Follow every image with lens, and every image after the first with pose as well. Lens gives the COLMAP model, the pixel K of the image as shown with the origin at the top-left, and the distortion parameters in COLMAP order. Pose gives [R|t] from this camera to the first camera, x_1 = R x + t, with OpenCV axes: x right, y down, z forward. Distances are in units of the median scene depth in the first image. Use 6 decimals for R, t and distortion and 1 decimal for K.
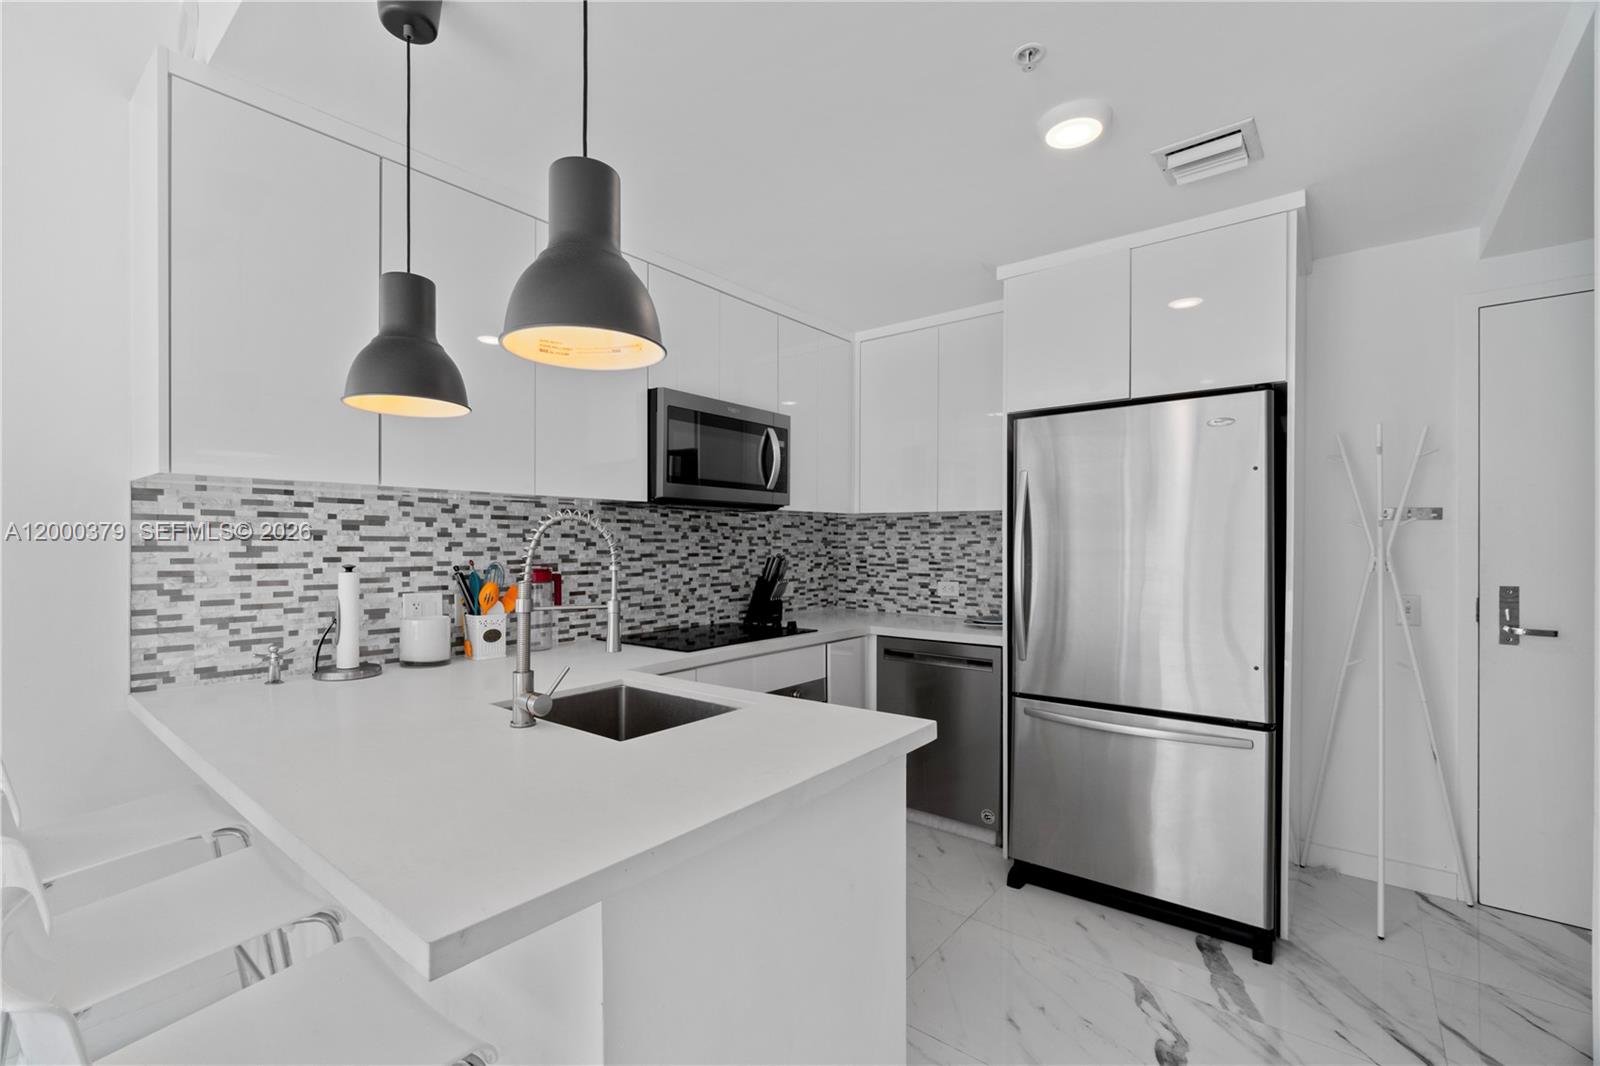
lens RADIAL K [[696.8, 0, 787.9], [0, 696.8, 542.4], [0, 0, 1]] dist [-0.004496, -0.000134]
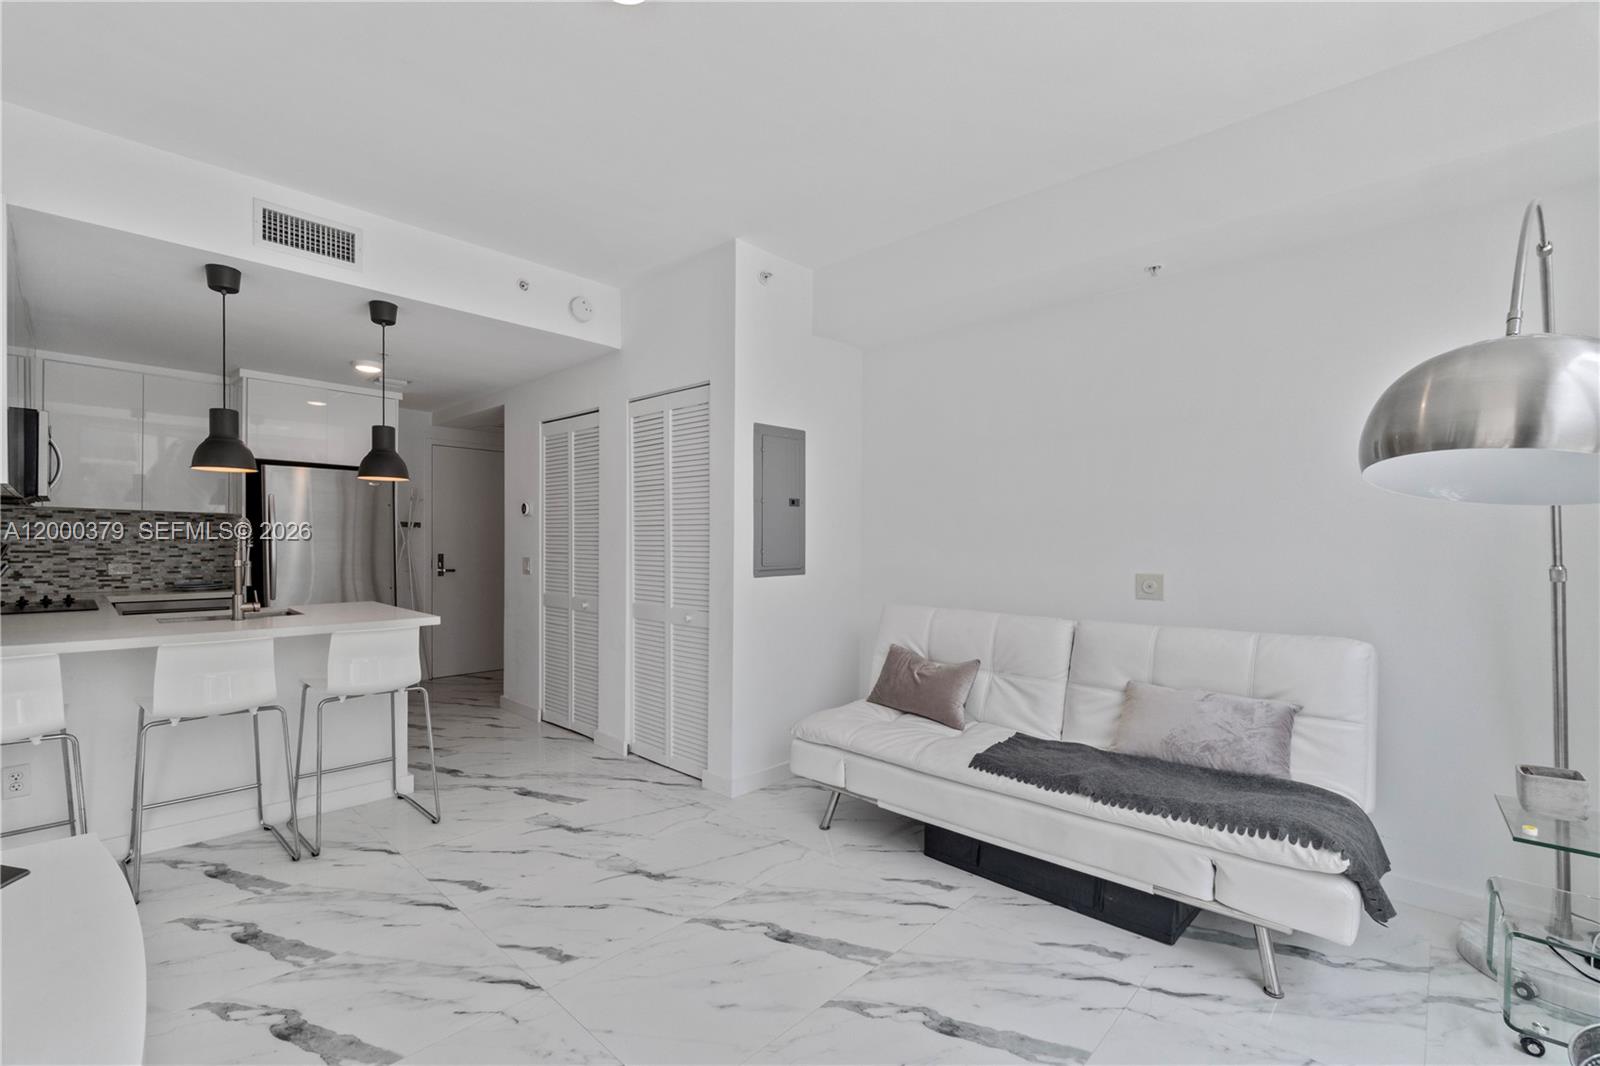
lens RADIAL K [[696.8, 0, 795.7], [0, 696.8, 550.2], [0, 0, 1]] dist [-0.004496, -0.000134]
pose [[0.074210, -0.011661, 0.997174, -1.344211], [-0.011509, 0.999855, 0.012549, 0.002052], [-0.997176, -0.012408, 0.074065, -0.479707]]
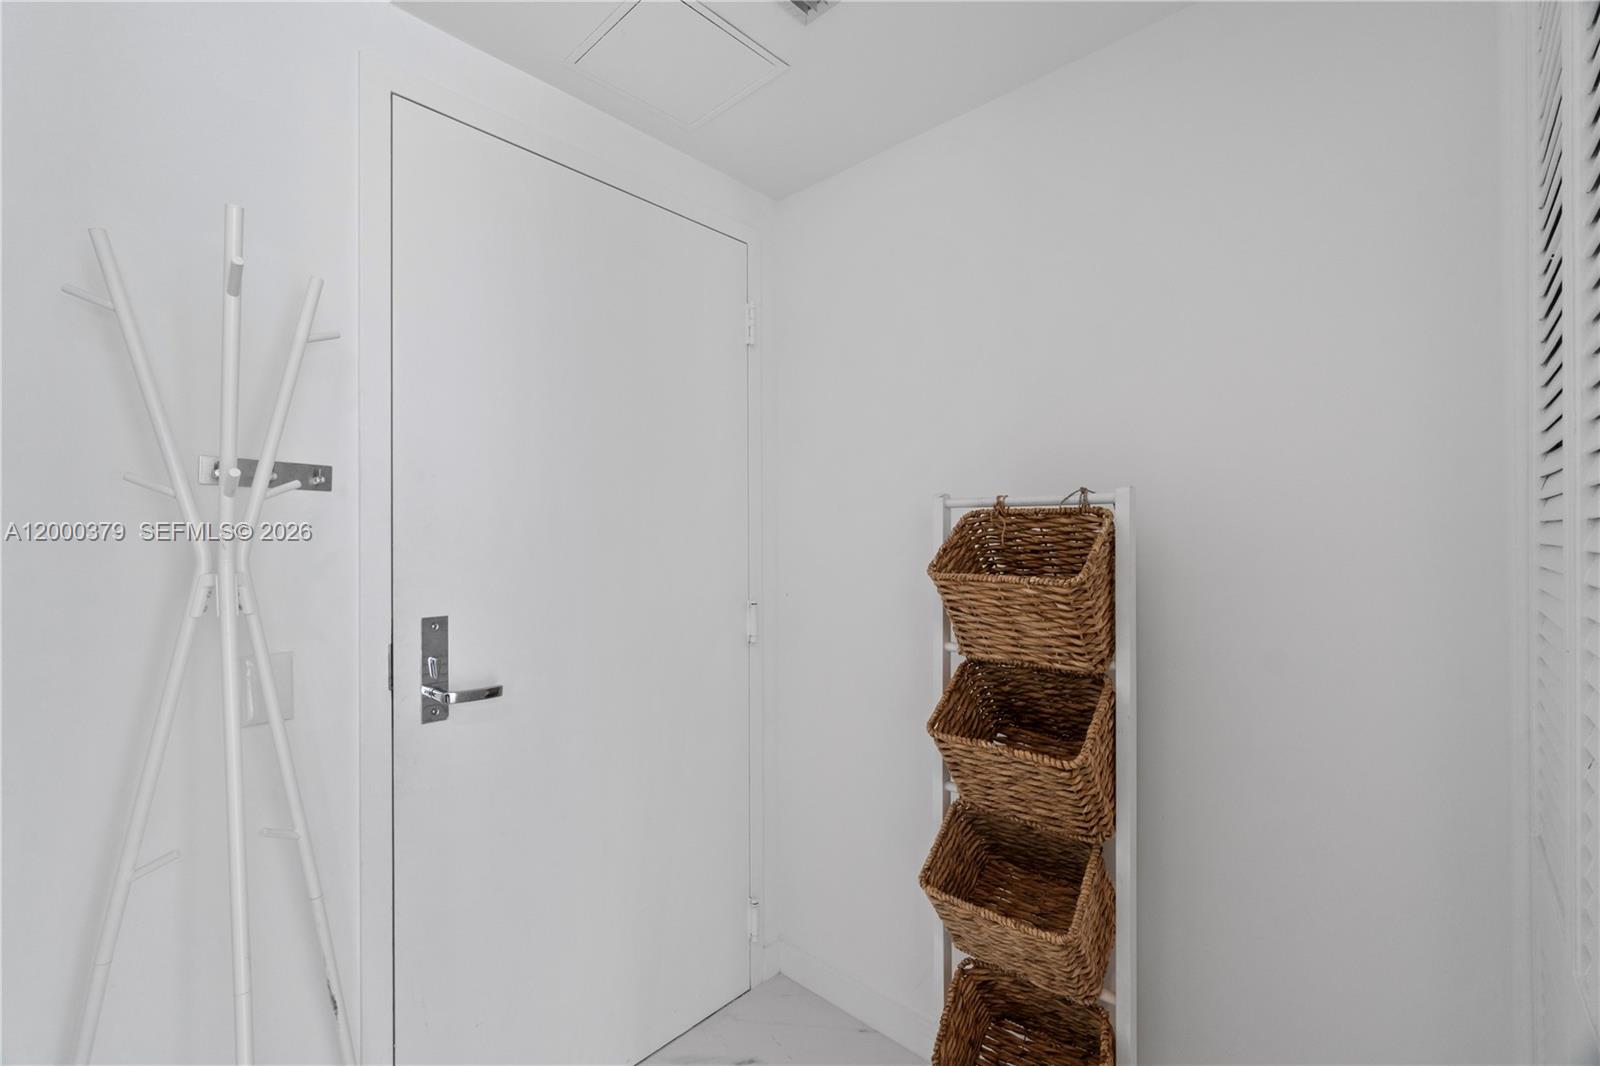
lens RADIAL K [[696.8, 0, 797.6], [0, 696.8, 543.0], [0, 0, 1]] dist [-0.004496, -0.000134]
pose [[0.064678, -0.003899, 0.997899, 0.458807], [-0.001227, 0.999991, 0.003986, 0.001279], [-0.997905, -0.001482, 0.064672, 0.615281]]
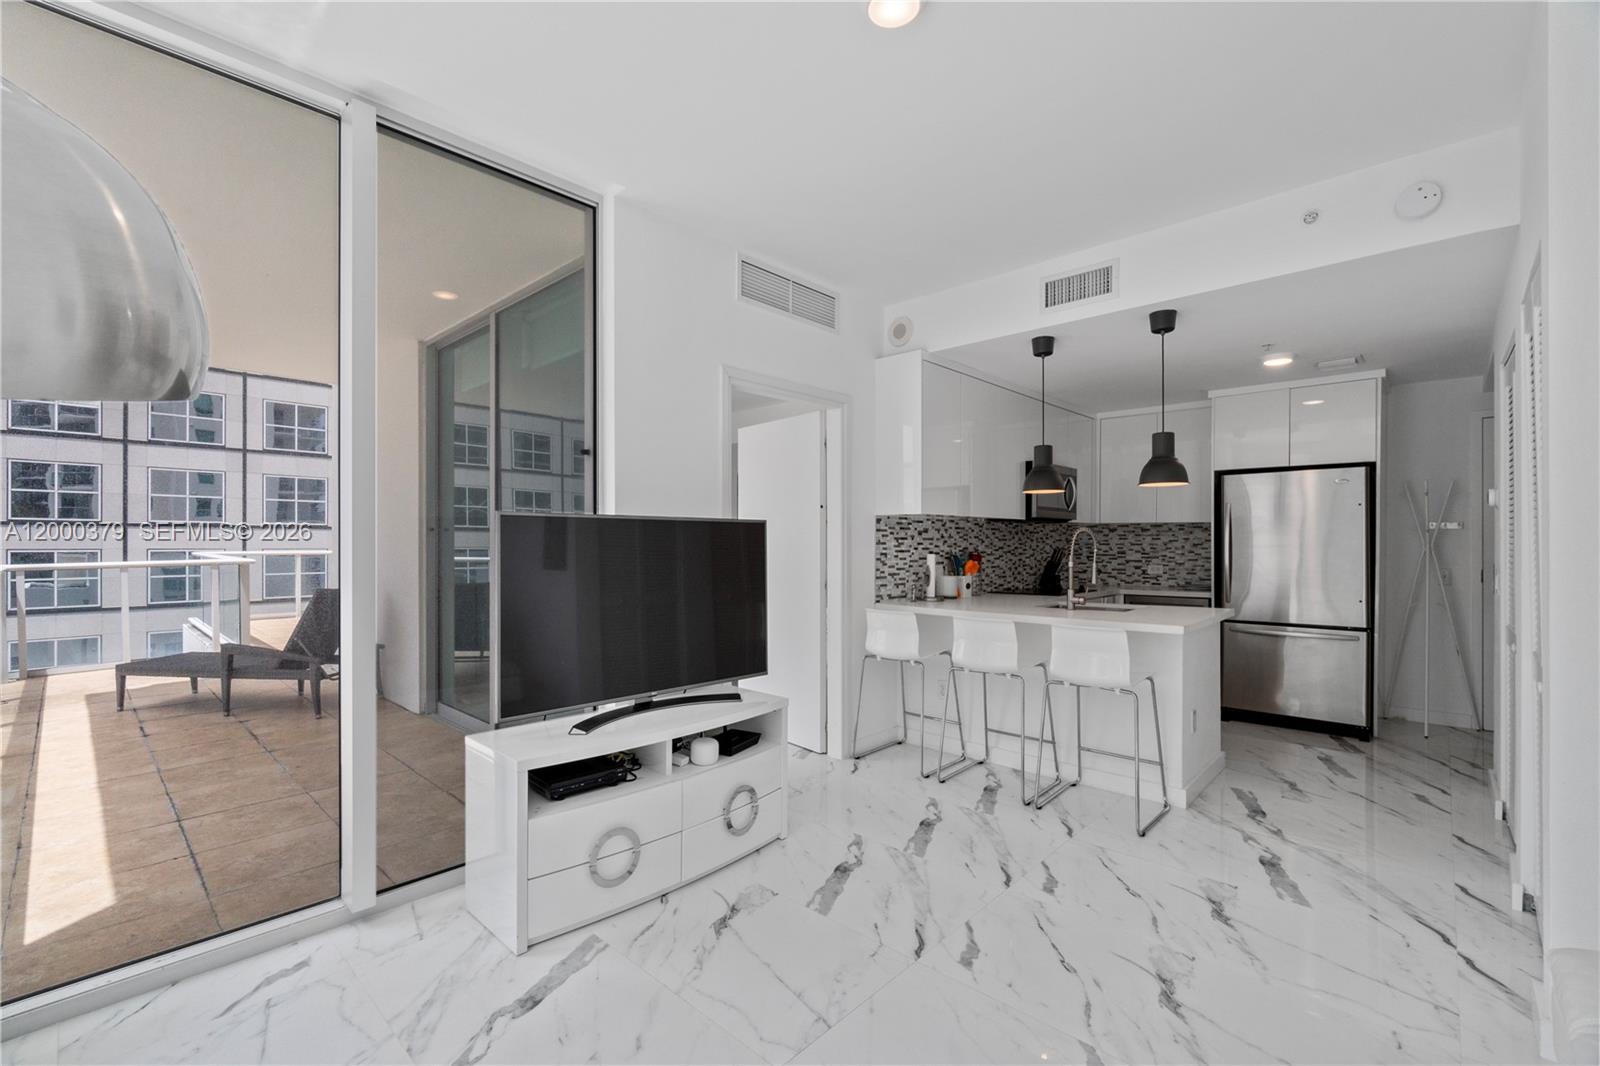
lens RADIAL K [[696.8, 0, 786.1], [0, 696.8, 539.8], [0, 0, 1]] dist [-0.004496, -0.000134]
pose [[0.997042, -0.000052, -0.076864, -0.713906], [-0.000112, 0.999998, -0.002123, 0.001268], [0.076864, 0.002125, 0.997039, -0.976405]]
